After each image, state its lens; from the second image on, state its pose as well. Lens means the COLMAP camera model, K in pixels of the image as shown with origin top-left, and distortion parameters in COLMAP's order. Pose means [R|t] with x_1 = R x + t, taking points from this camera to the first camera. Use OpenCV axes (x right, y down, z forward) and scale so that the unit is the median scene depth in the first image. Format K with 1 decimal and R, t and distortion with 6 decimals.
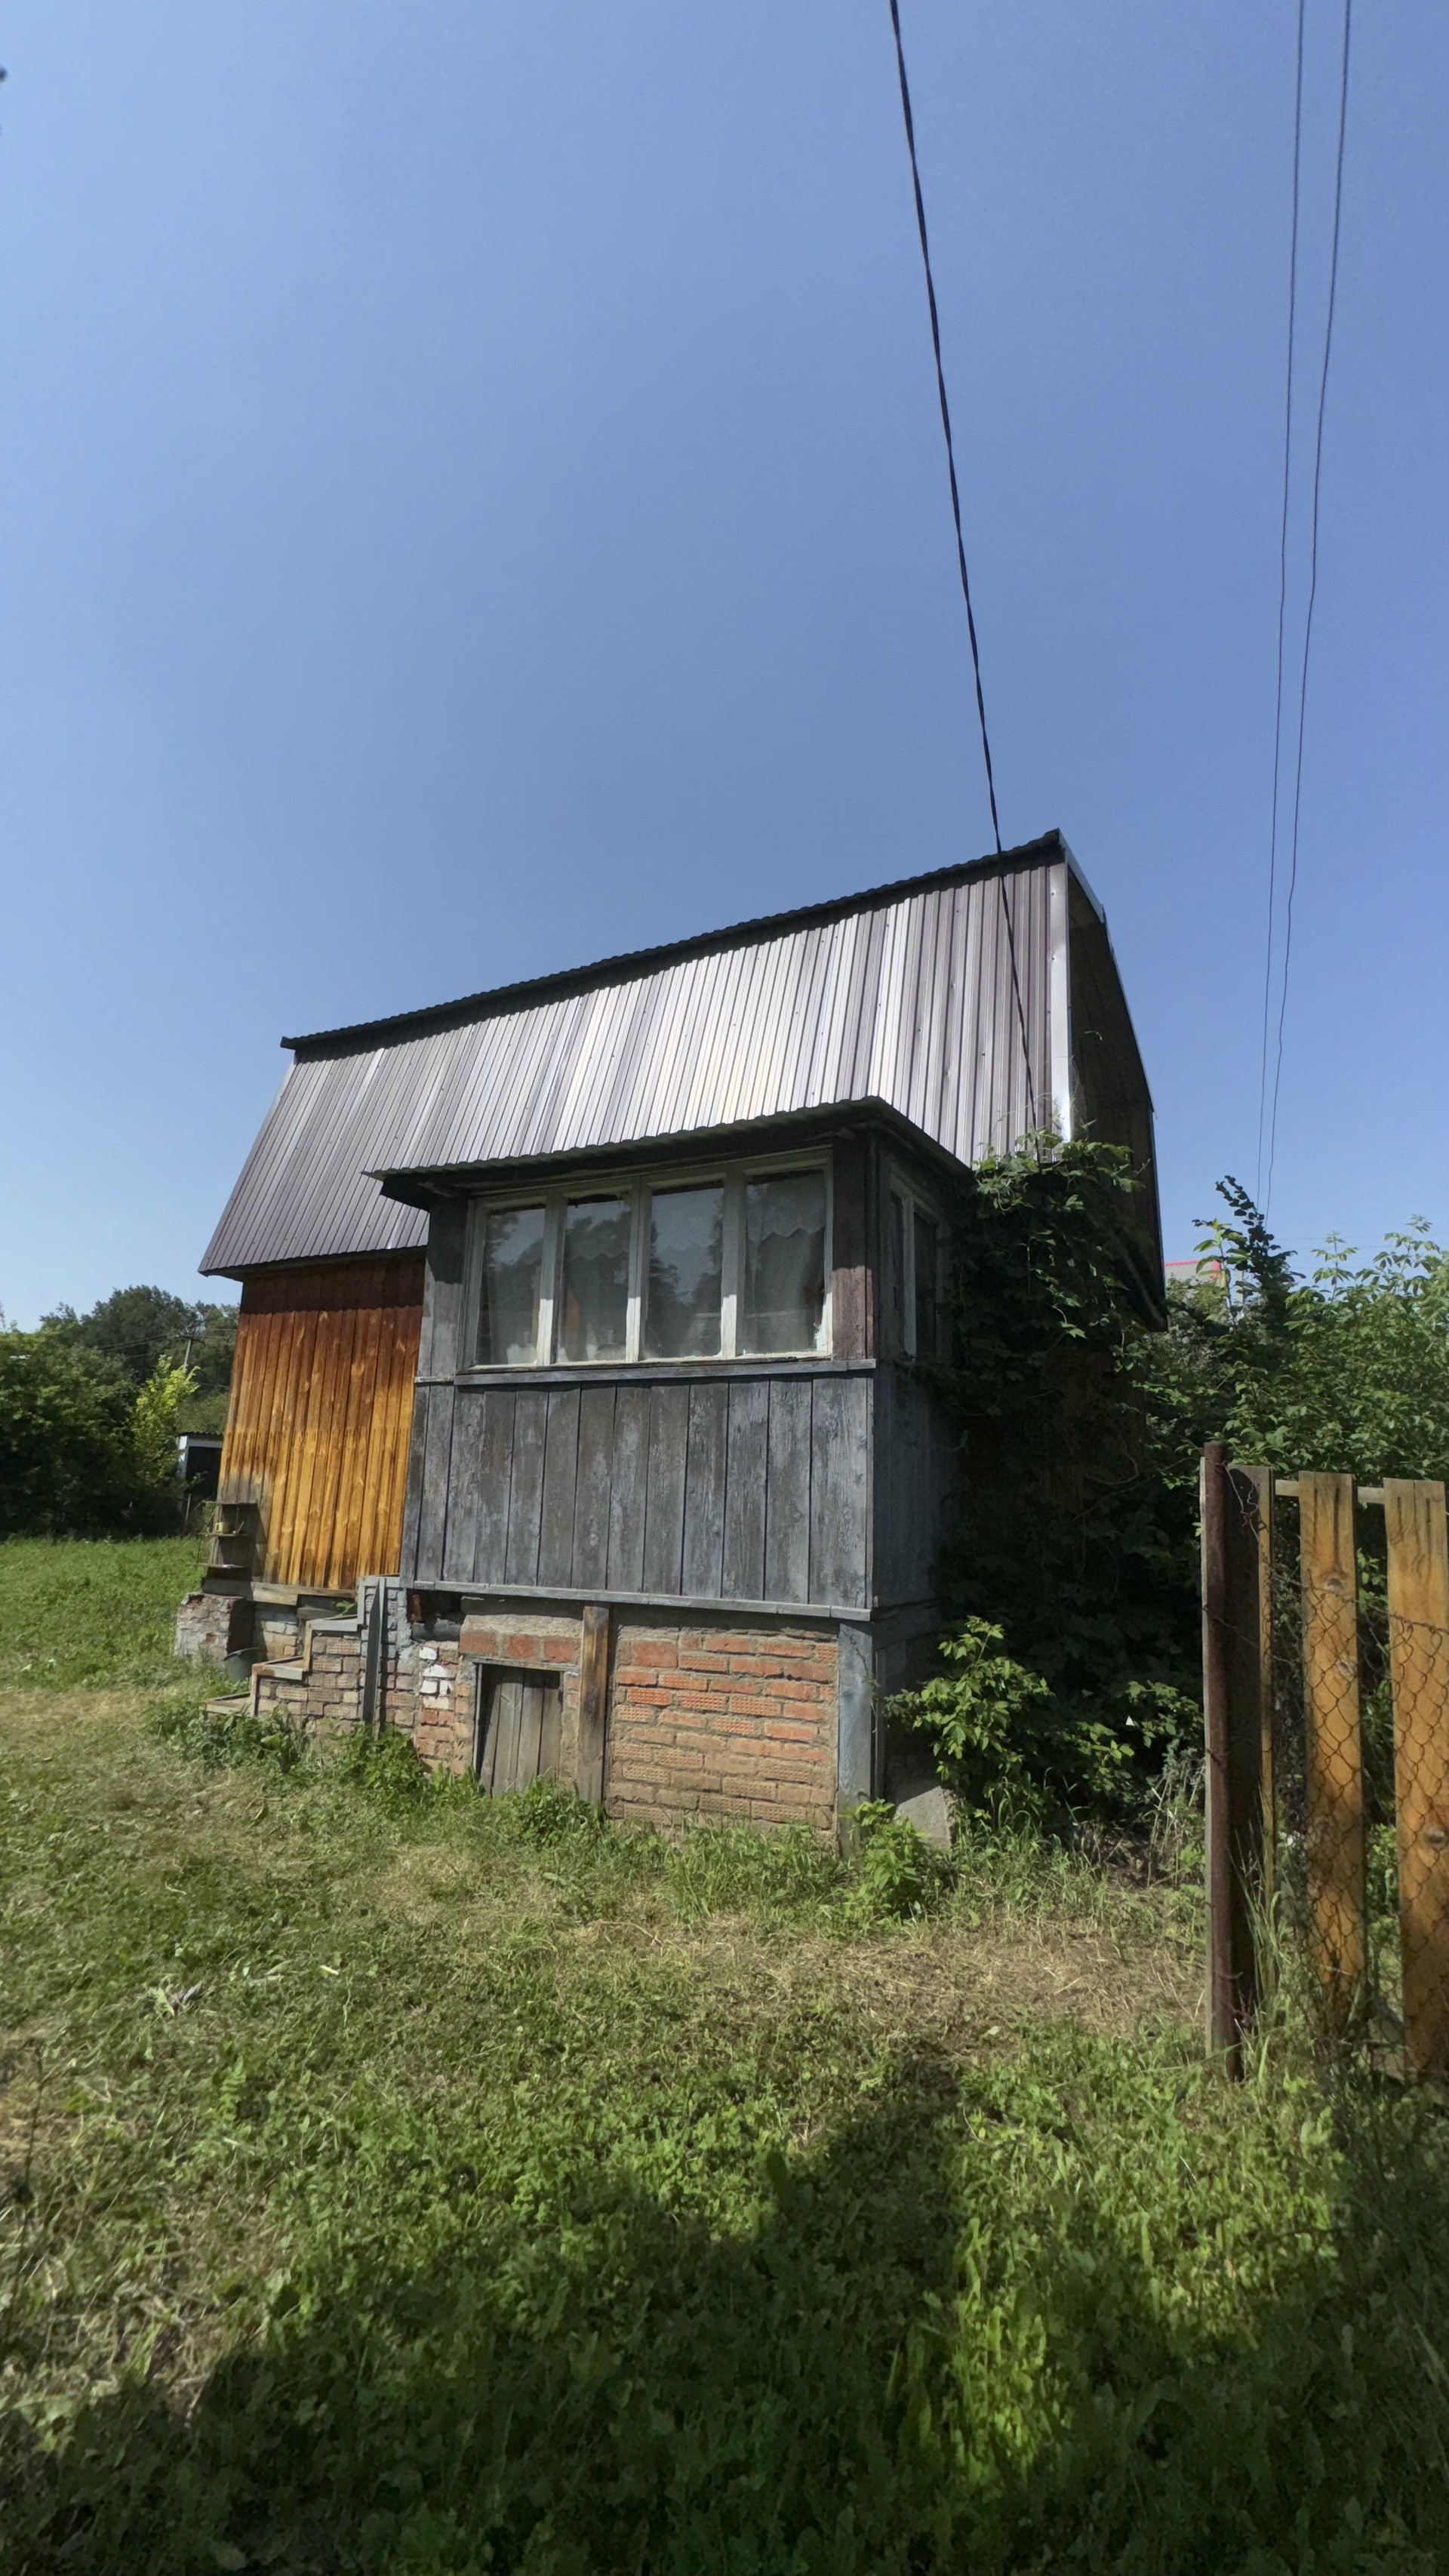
lens RADIAL K [[1025.4, 0, 724.5], [0, 1025.4, 1288.0], [0, 0, 1]] dist [-0.007189, 0.001325]
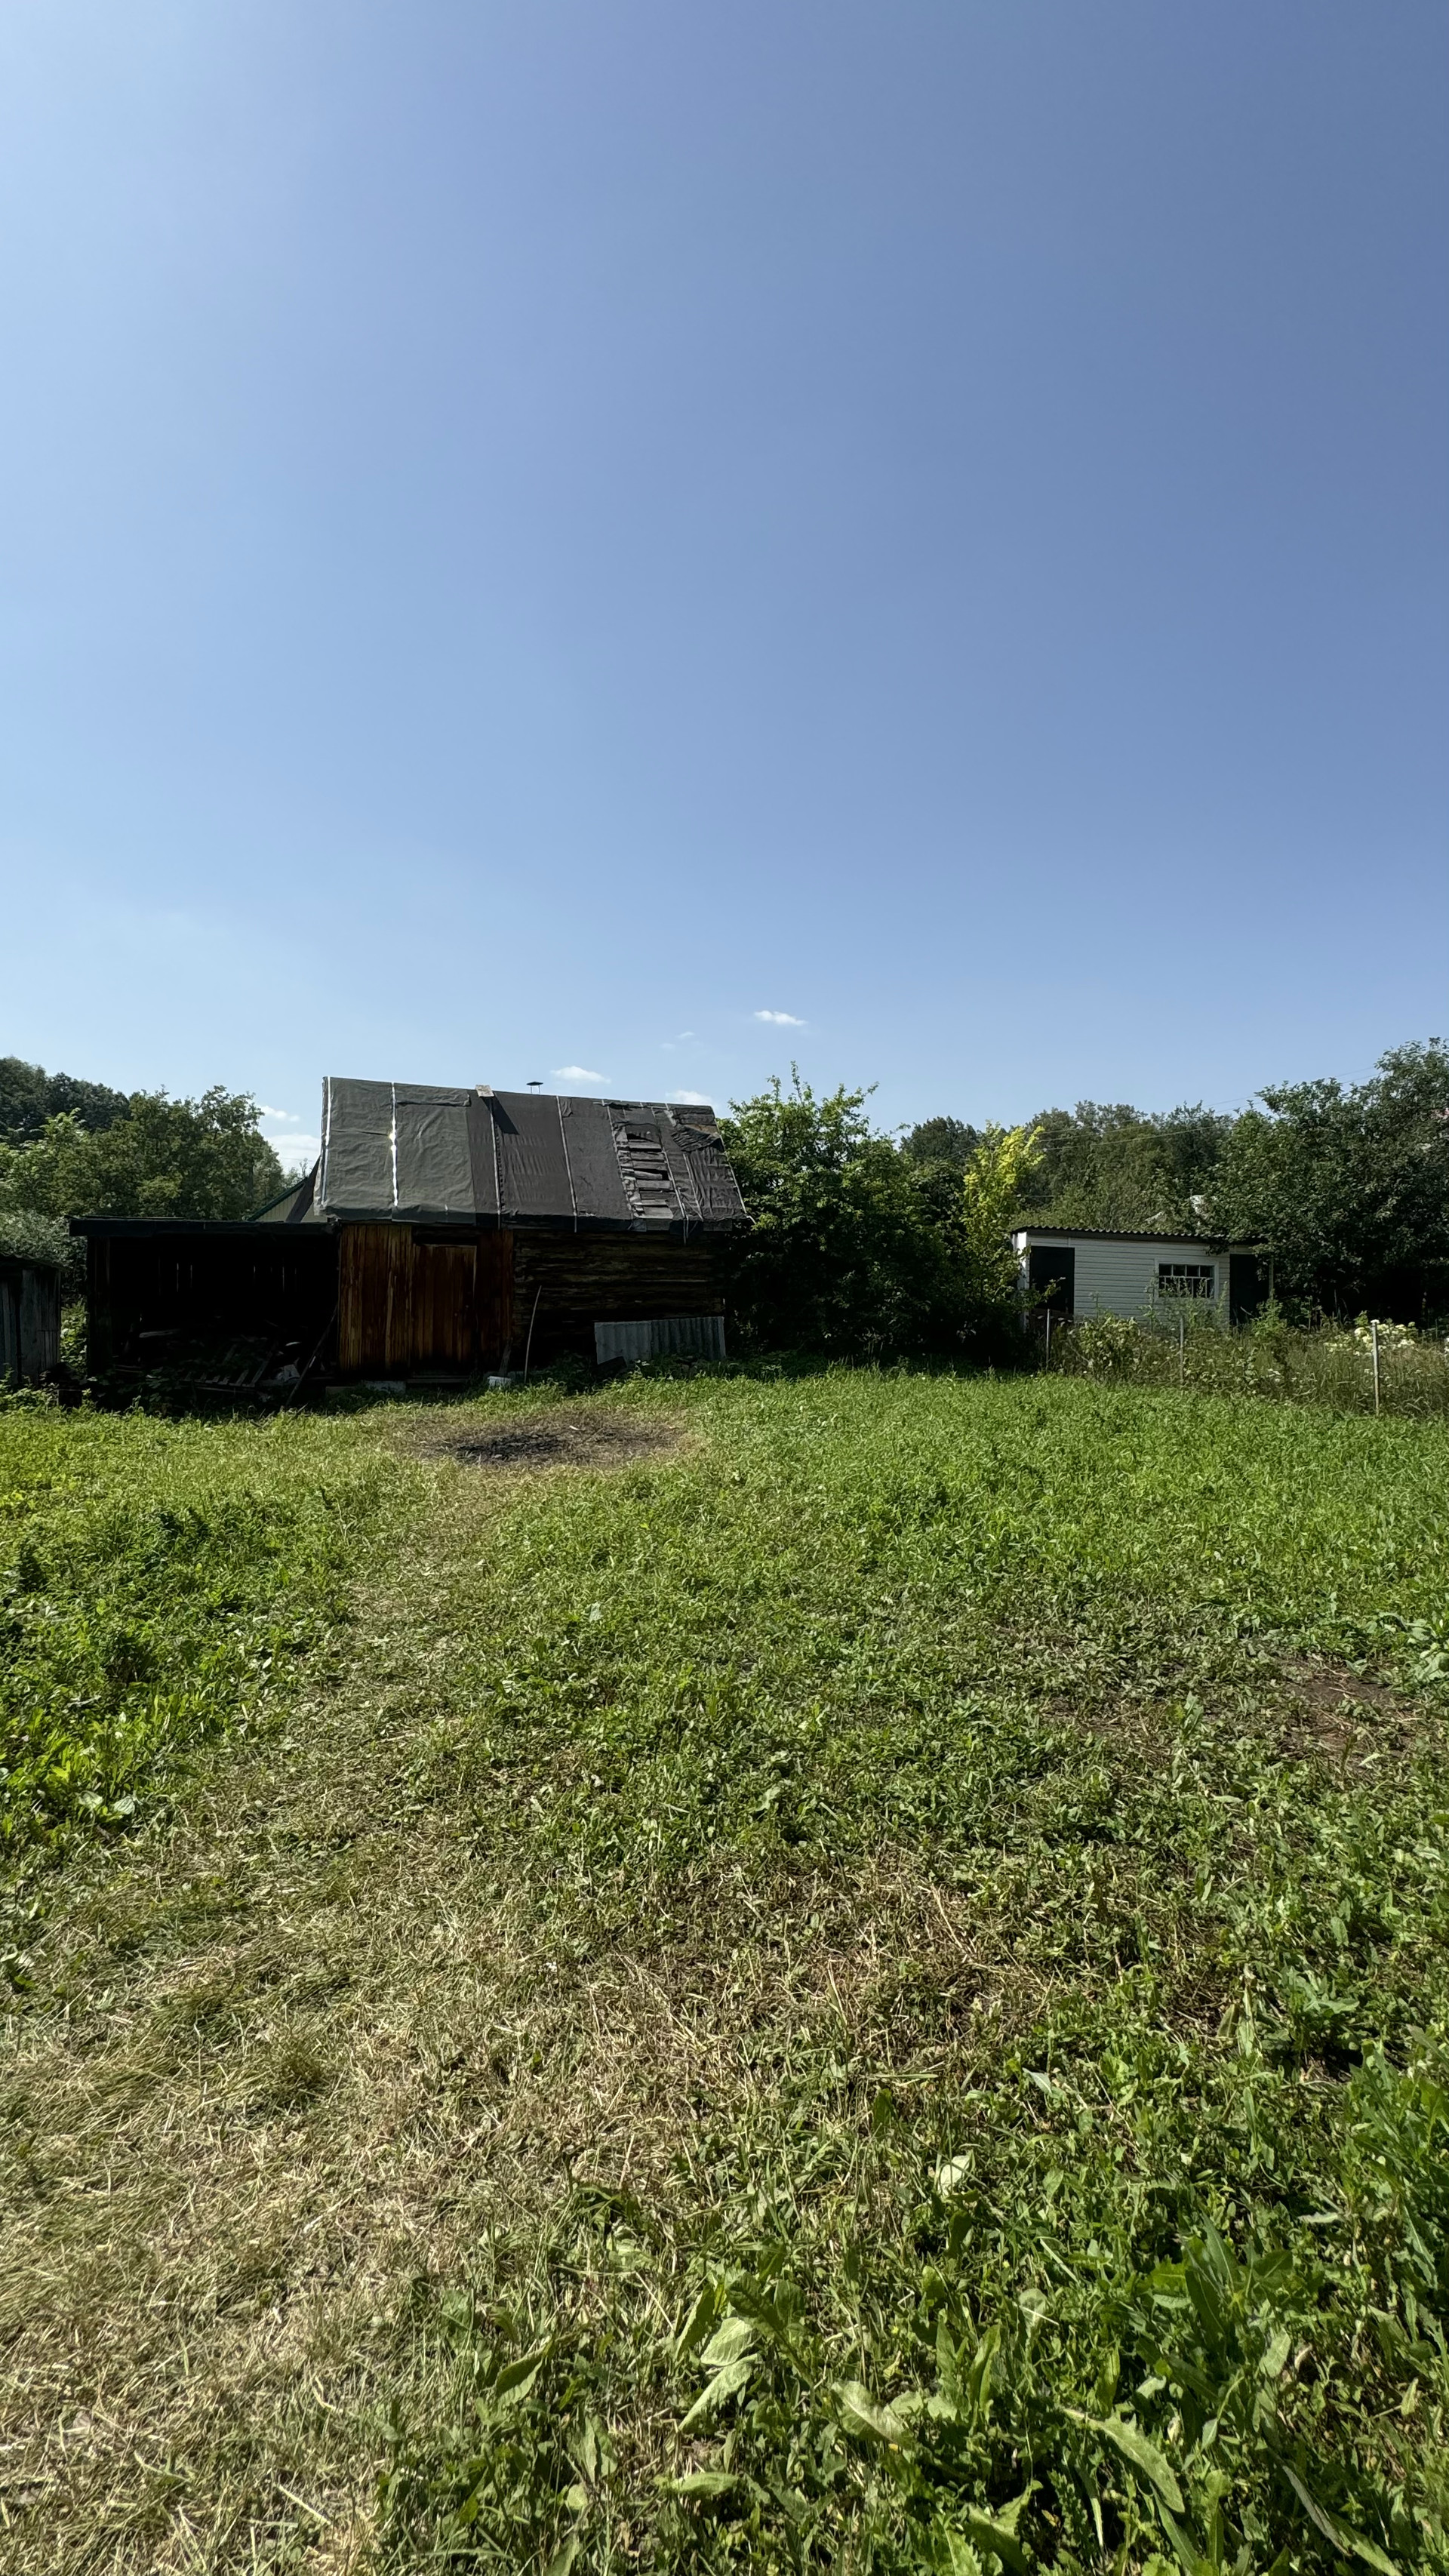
lens RADIAL K [[1025.4, 0, 724.5], [0, 1025.4, 1288.0], [0, 0, 1]] dist [-0.007189, 0.001325]
pose [[0.746027, -0.012550, -0.665798, -0.243873], [0.125900, 0.984449, 0.122515, 0.081712], [0.653906, -0.175223, 0.736005, 0.384878]]
